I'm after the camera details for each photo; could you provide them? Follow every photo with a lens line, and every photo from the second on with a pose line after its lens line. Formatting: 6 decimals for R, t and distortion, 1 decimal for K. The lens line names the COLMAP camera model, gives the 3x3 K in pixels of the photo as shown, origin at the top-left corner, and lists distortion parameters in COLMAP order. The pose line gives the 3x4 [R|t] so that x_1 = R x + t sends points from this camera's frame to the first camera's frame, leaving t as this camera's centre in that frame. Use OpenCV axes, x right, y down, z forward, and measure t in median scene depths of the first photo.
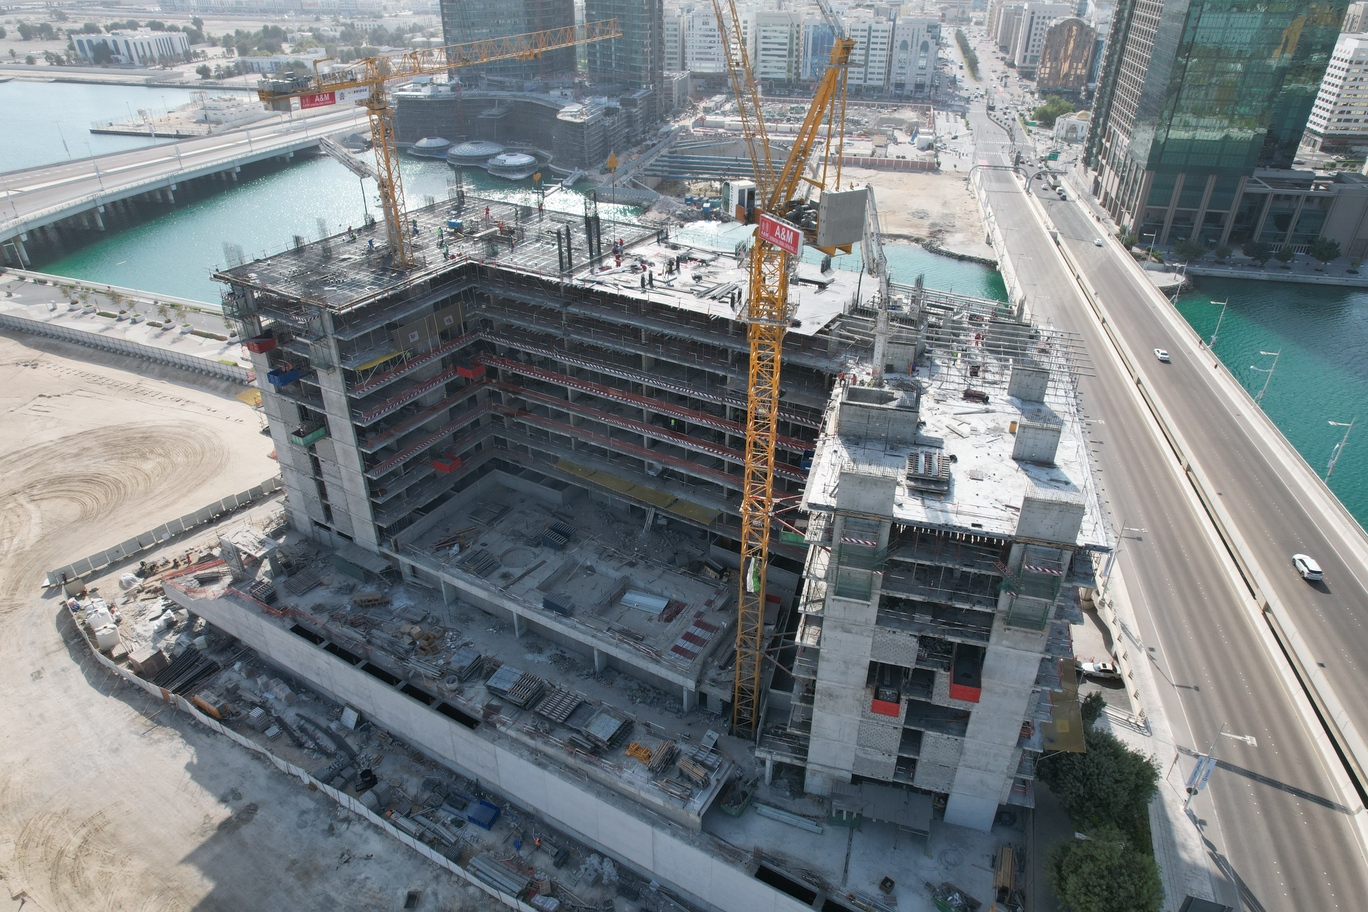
lens RADIAL K [[872.4, 0, 688.1], [0, 872.4, 450.9], [0, 0, 1]] dist [-0.086054, 0.082779]
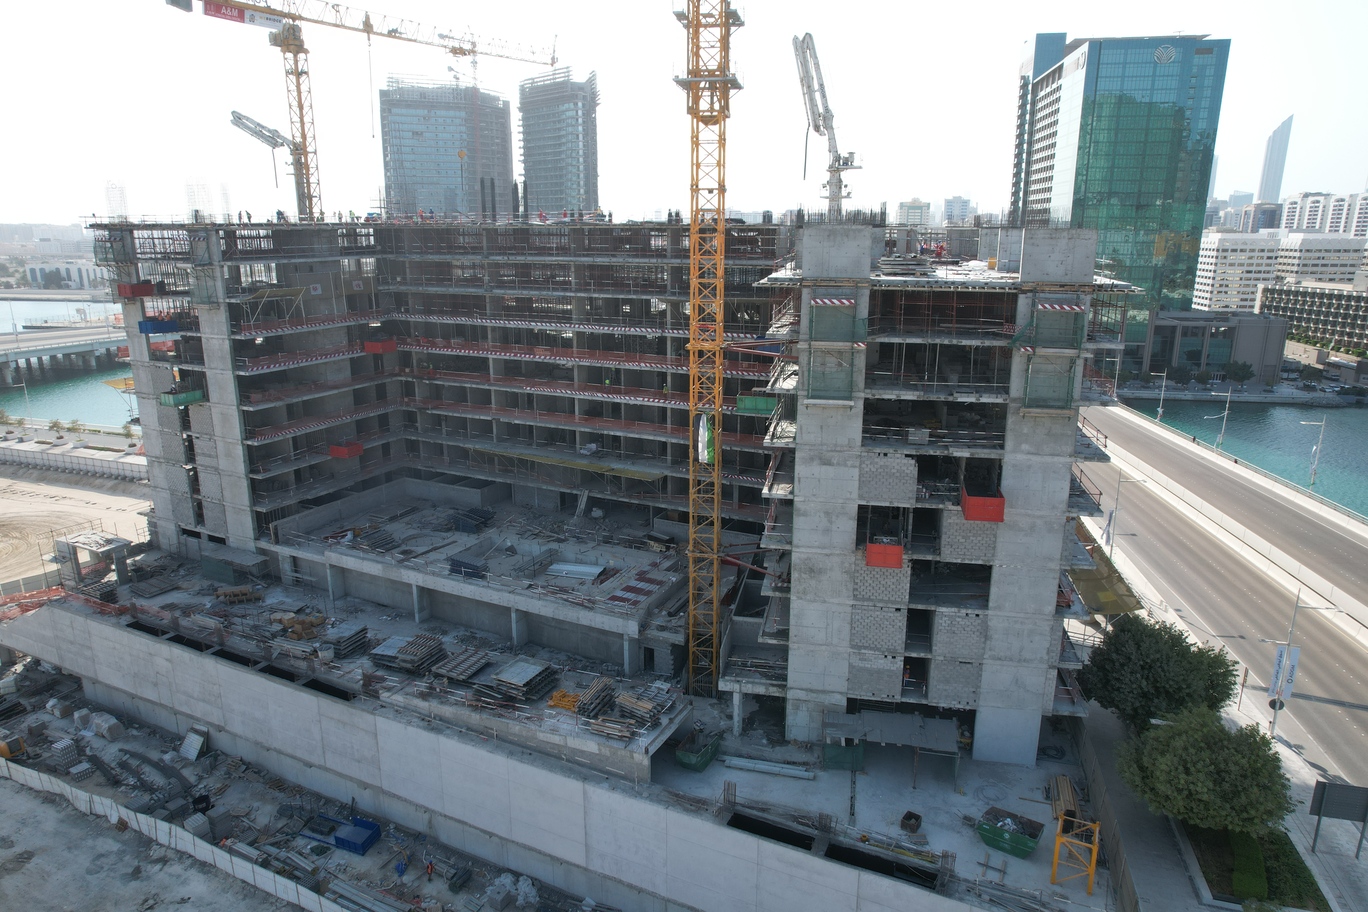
lens RADIAL K [[872.4, 0, 688.1], [0, 872.4, 450.9], [0, 0, 1]] dist [-0.086054, 0.082779]
pose [[0.997352, -0.020930, 0.069651, 0.001505], [0.039268, 0.961074, -0.273485, 0.313219], [-0.061216, 0.275496, 0.959351, 0.184224]]
